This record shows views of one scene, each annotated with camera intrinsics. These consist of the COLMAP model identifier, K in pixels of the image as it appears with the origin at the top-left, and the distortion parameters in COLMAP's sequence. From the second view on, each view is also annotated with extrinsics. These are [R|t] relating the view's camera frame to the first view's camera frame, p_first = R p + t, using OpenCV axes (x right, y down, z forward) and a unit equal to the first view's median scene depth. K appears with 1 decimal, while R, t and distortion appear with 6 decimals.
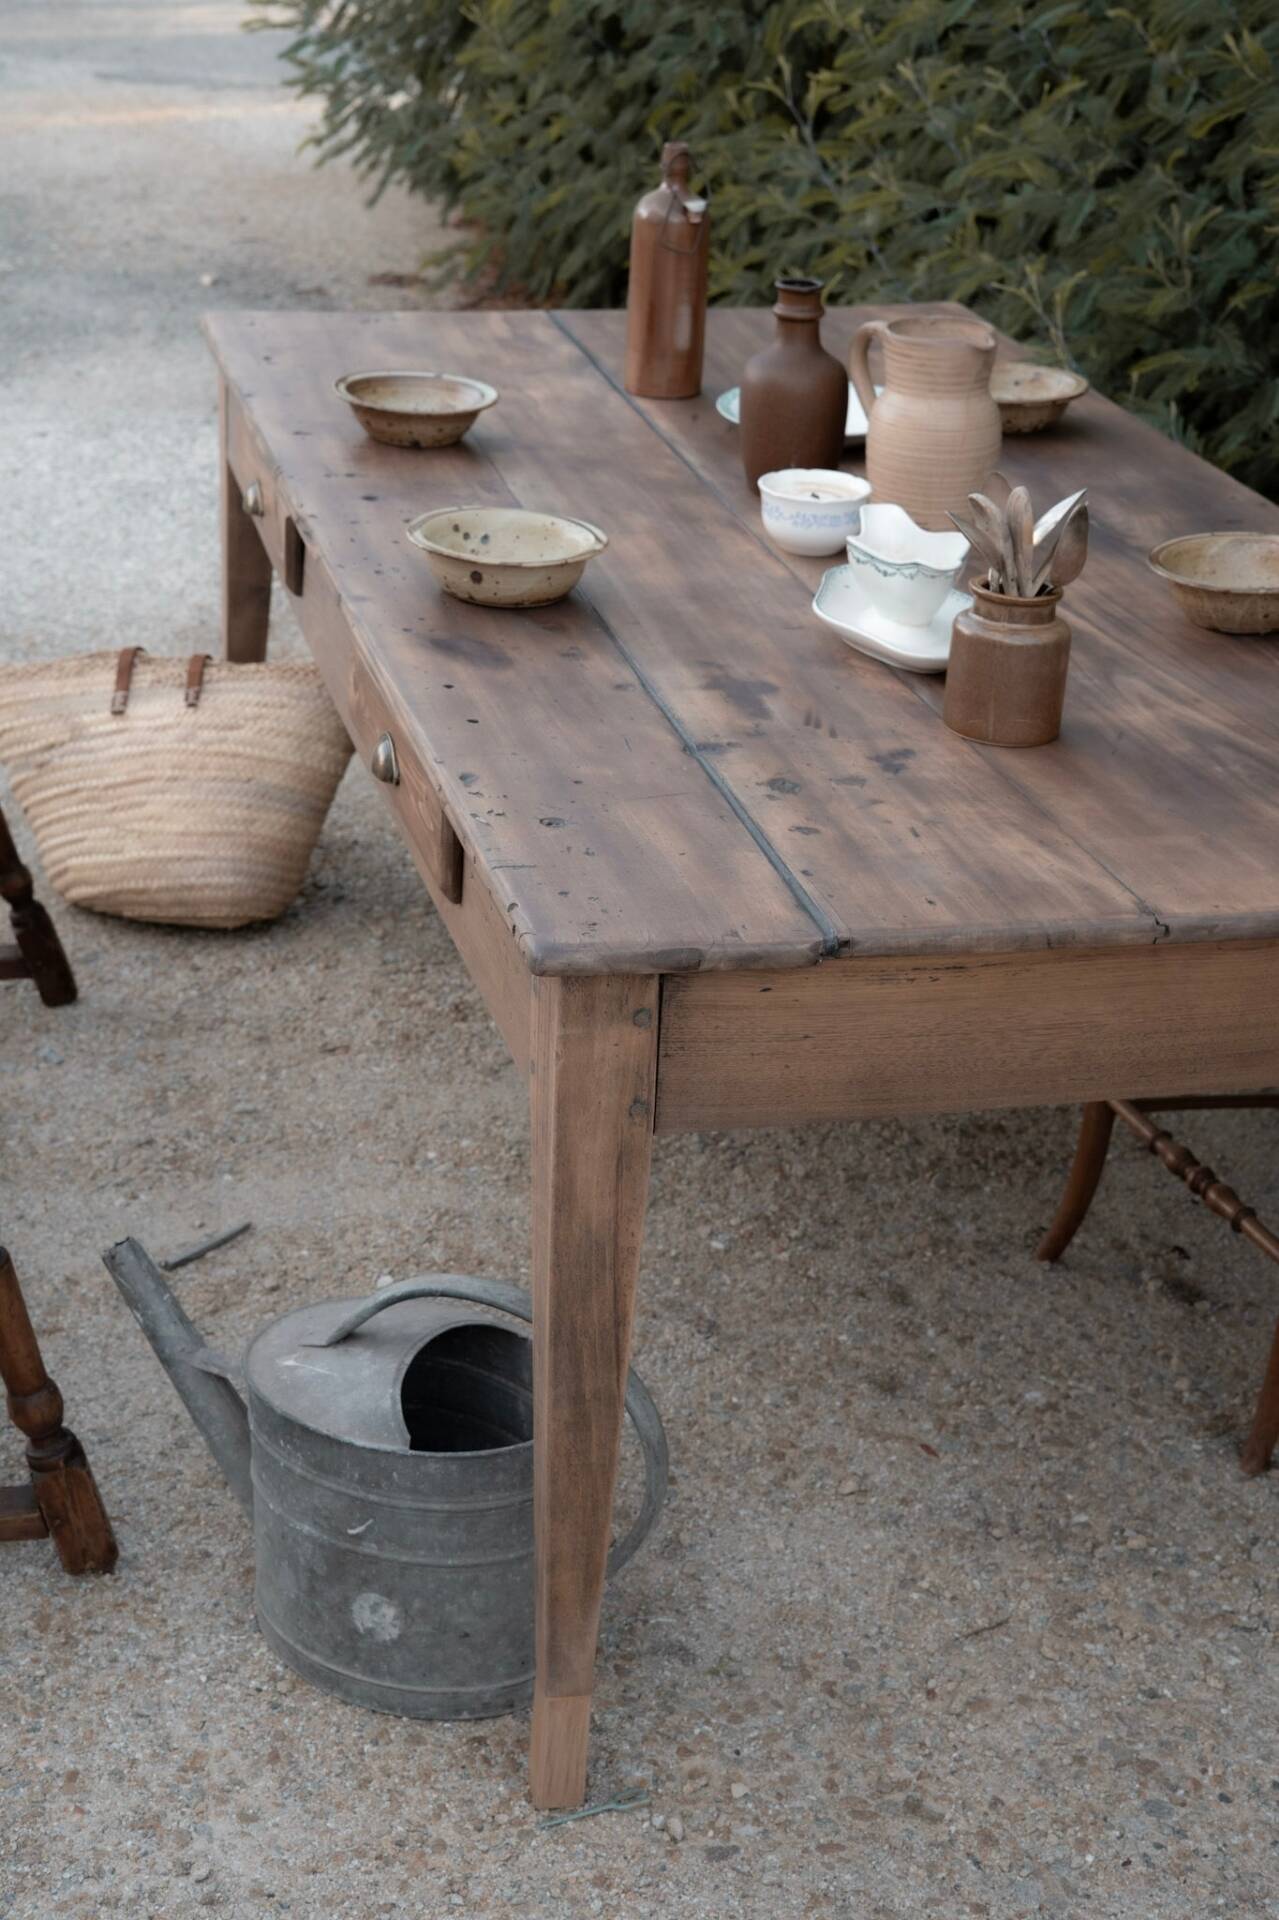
lens RADIAL K [[2885.3, 0, 629.3], [0, 2885.3, 965.2], [0, 0, 1]] dist [-0.037256, 0.088207]
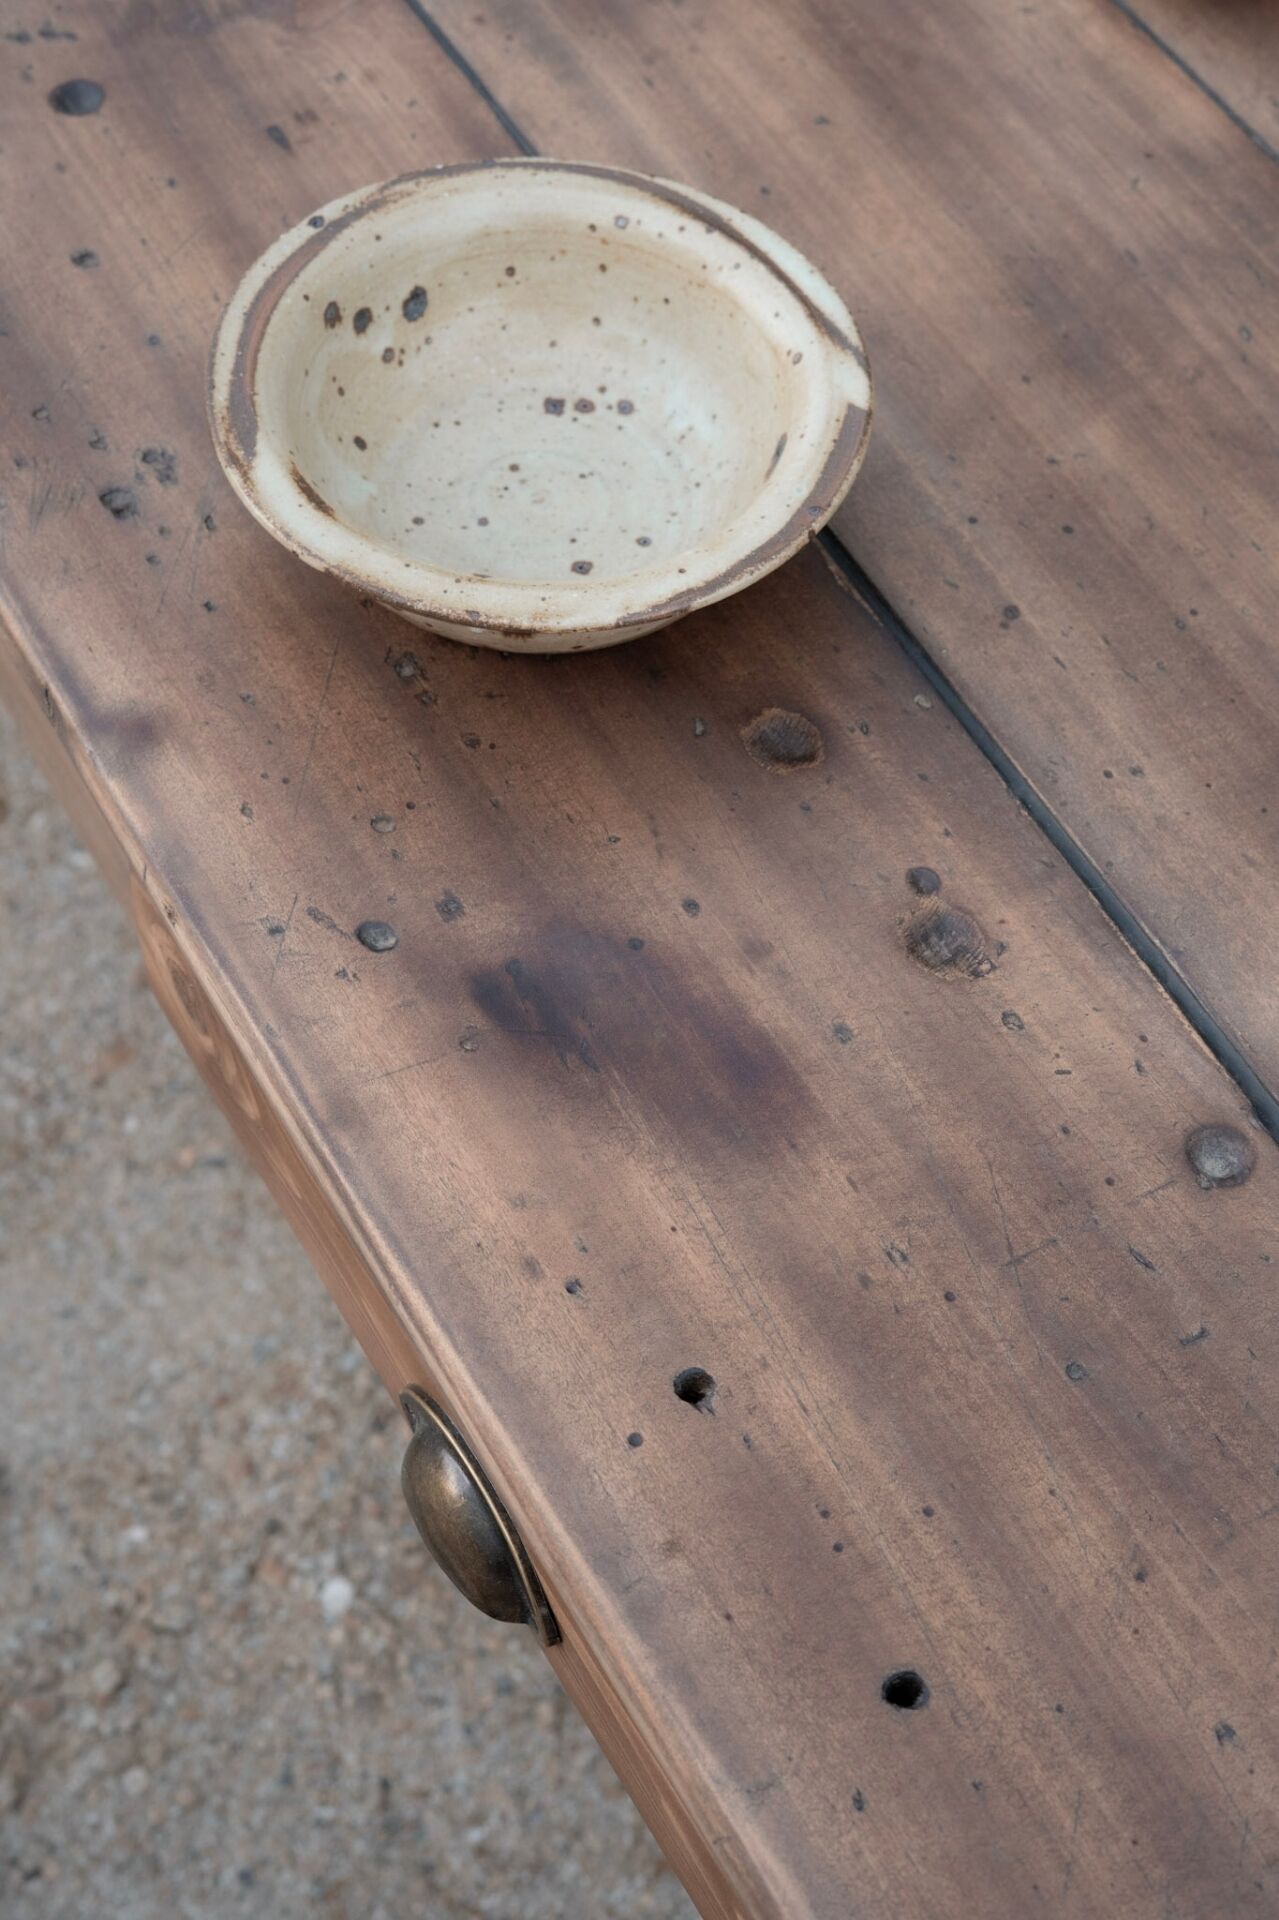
lens RADIAL K [[2959.0, 0, 639.5], [0, 2959.0, 960.0], [0, 0, 1]] dist [-0.044590, 0.028866]
pose [[0.963142, -0.230981, 0.137862, -0.087285], [0.126402, 0.841025, 0.526023, -0.253769], [-0.237447, -0.489209, 0.839222, 0.689393]]
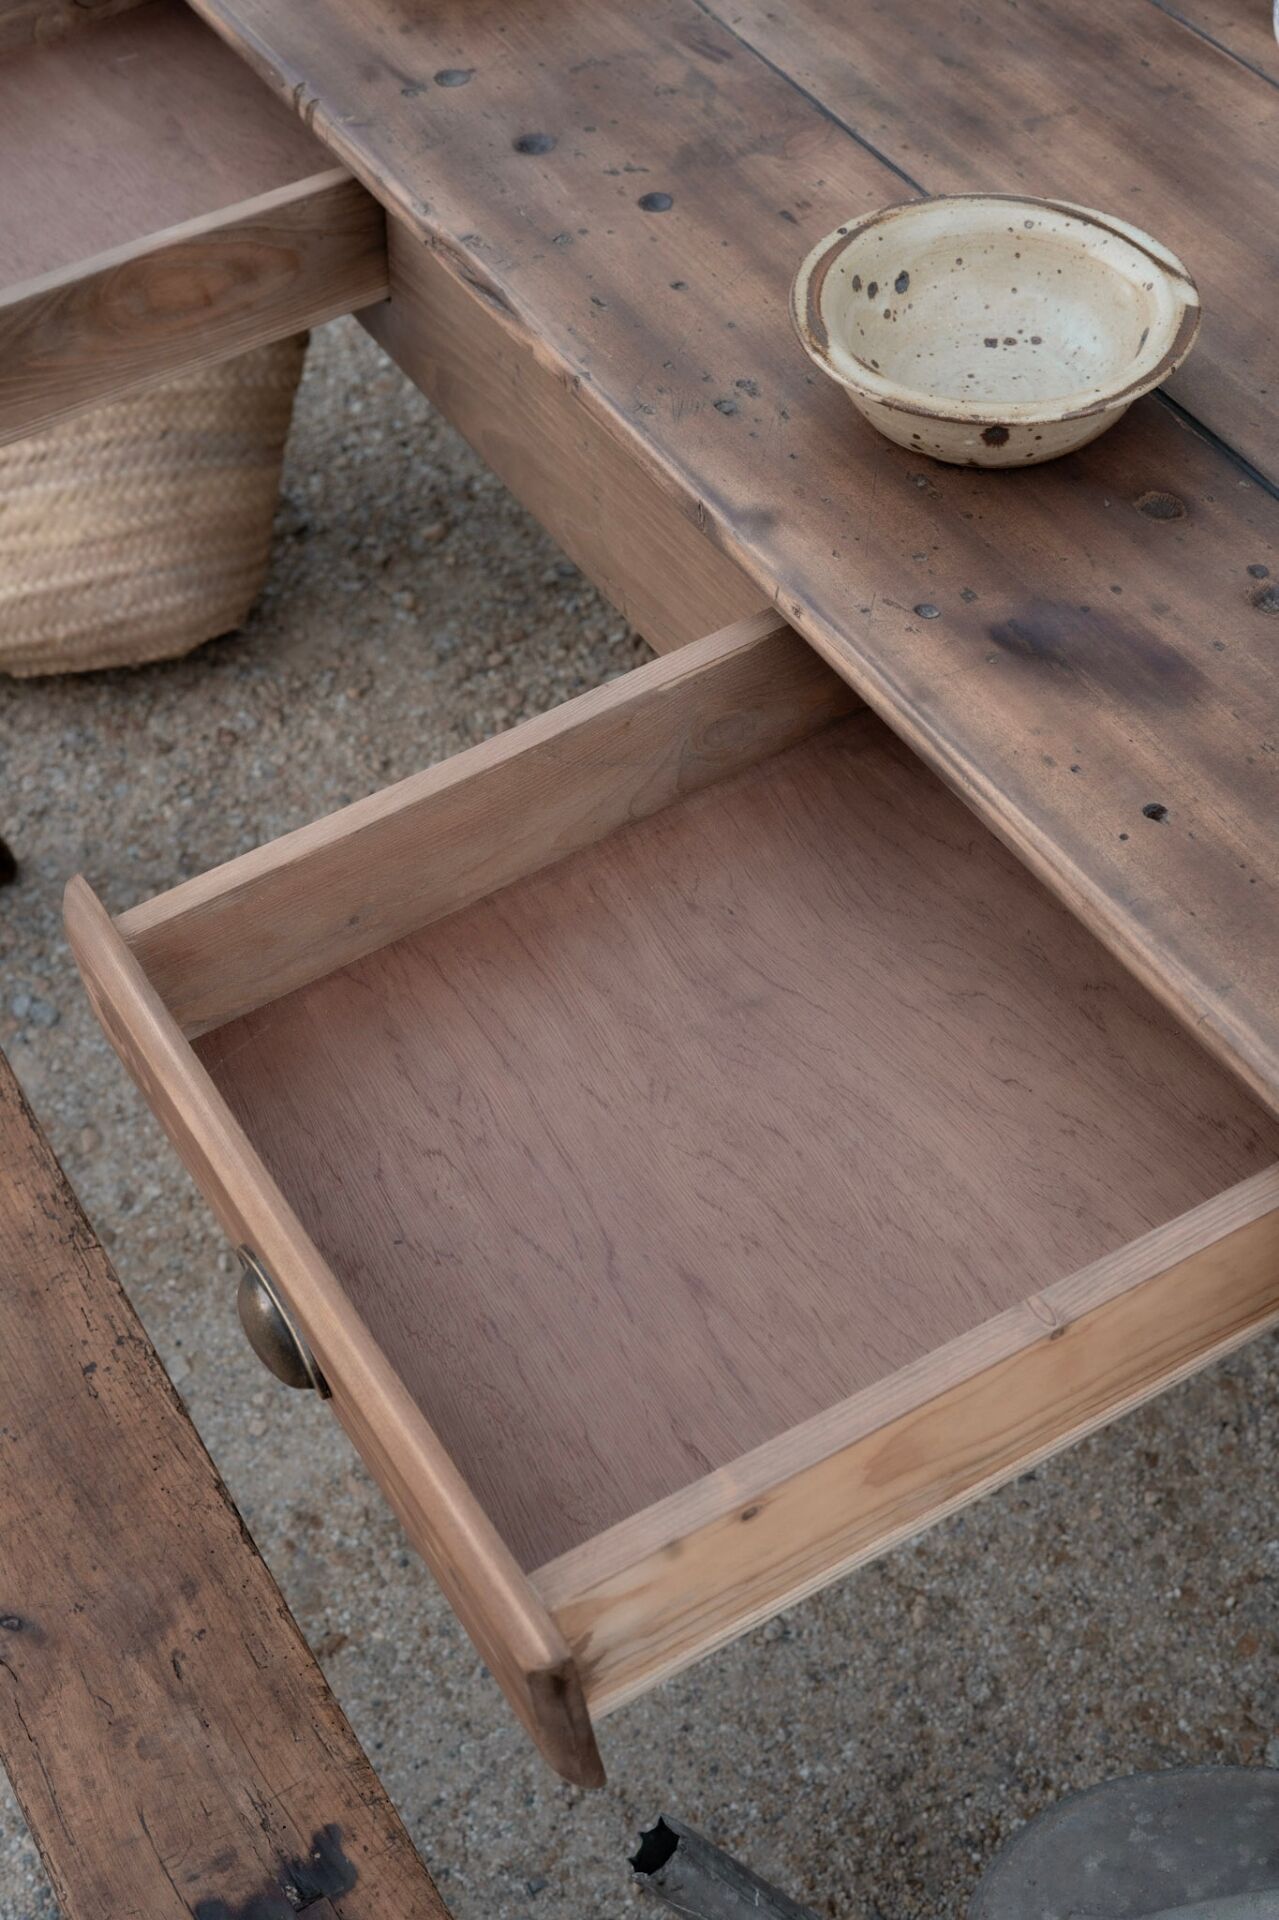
lens RADIAL K [[2885.3, 0, 629.3], [0, 2885.3, 965.2], [0, 0, 1]] dist [-0.037256, 0.088207]
pose [[0.959937, -0.256320, 0.113229, -0.183032], [0.195611, 0.902293, 0.384192, -0.242542], [-0.200642, -0.346652, 0.916283, 0.508343]]
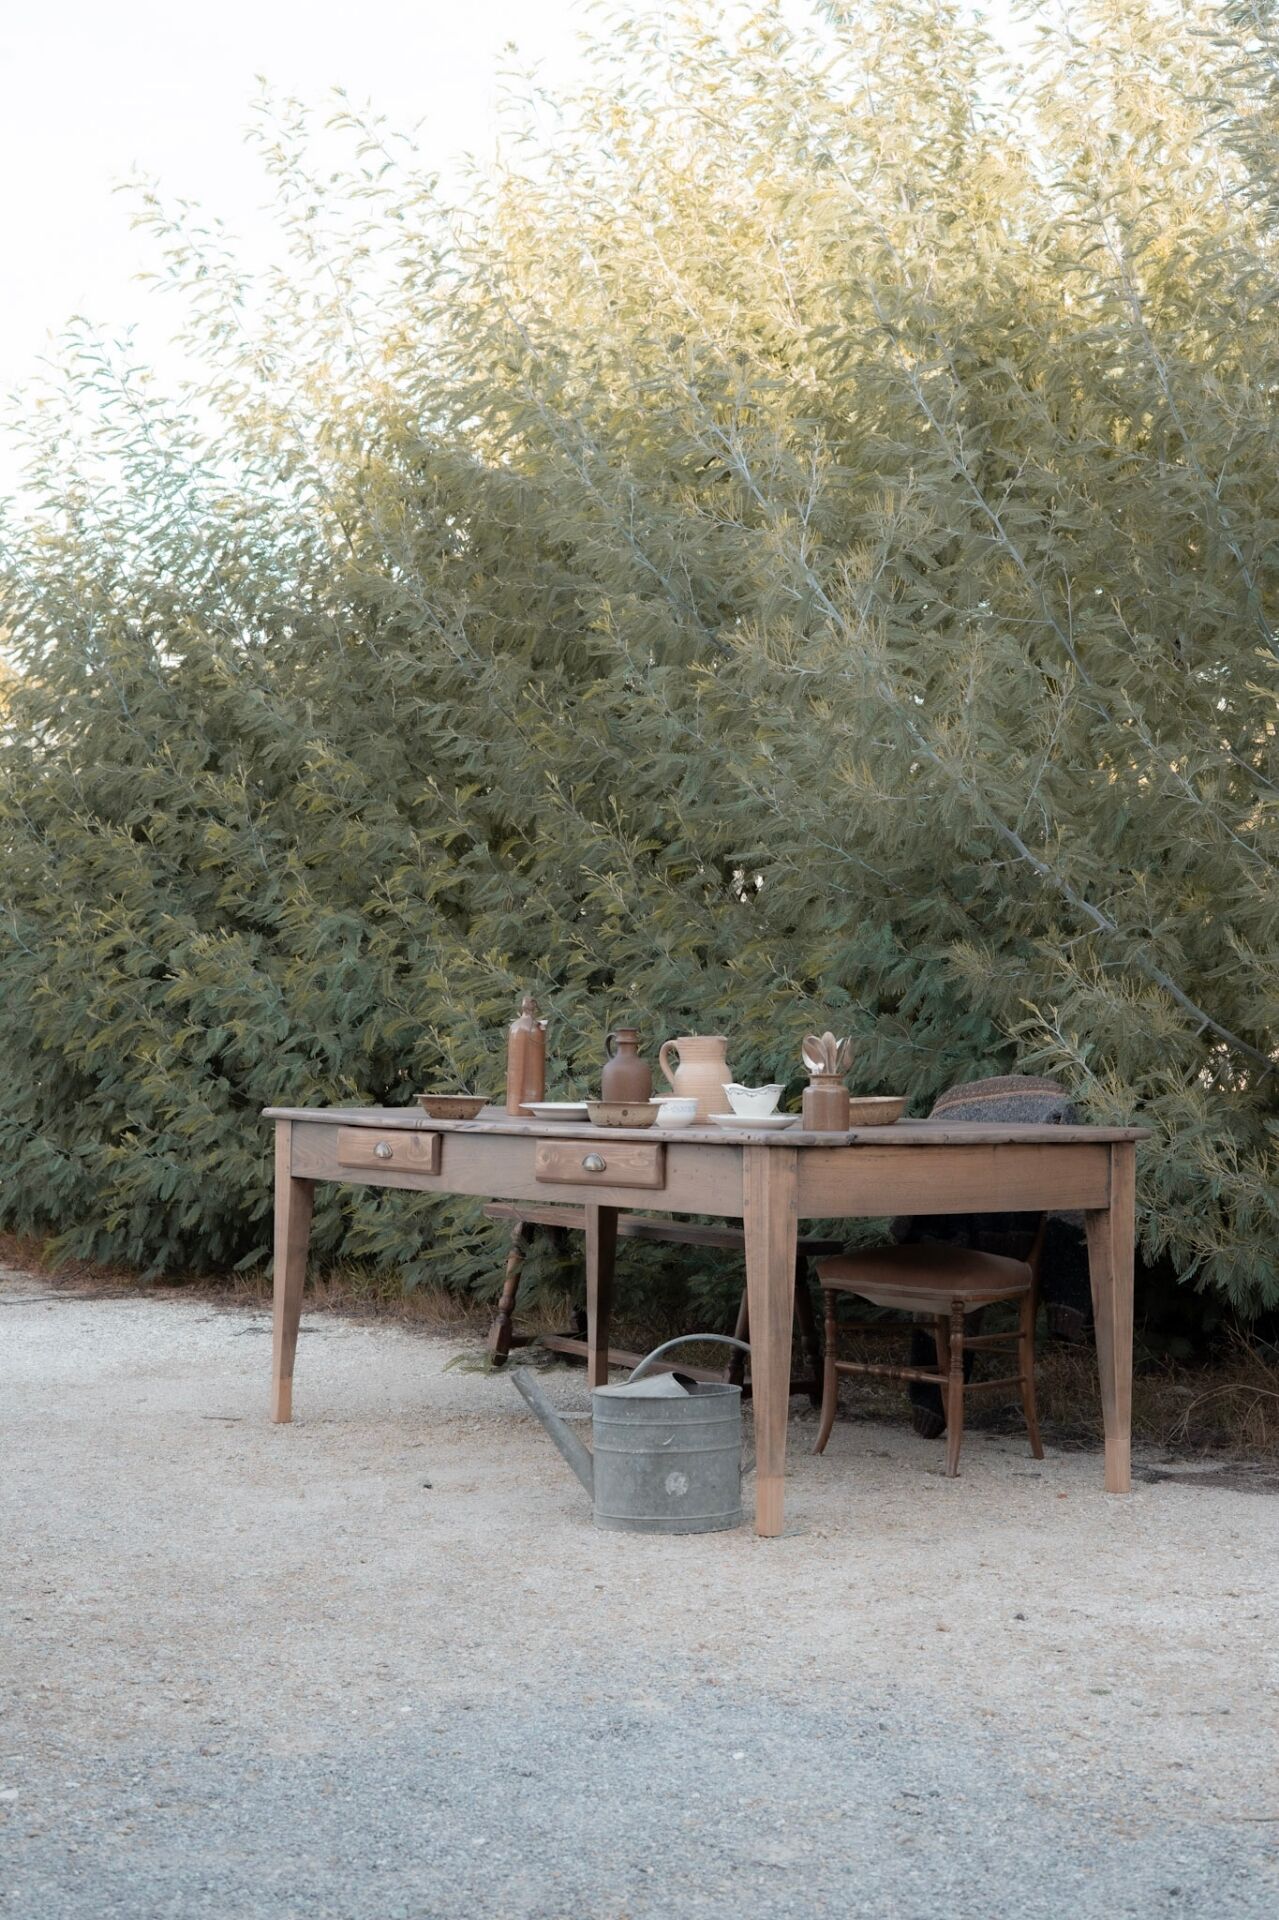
lens RADIAL K [[2891.5, 0, 641.7], [0, 2891.5, 895.0], [0, 0, 1]] dist [-0.027784, 0.070697]
pose [[0.928457, -0.022394, 0.370764, -0.848582], [0.187092, 0.890504, -0.414727, 0.668089], [-0.320879, 0.454423, 0.830985, -1.019344]]
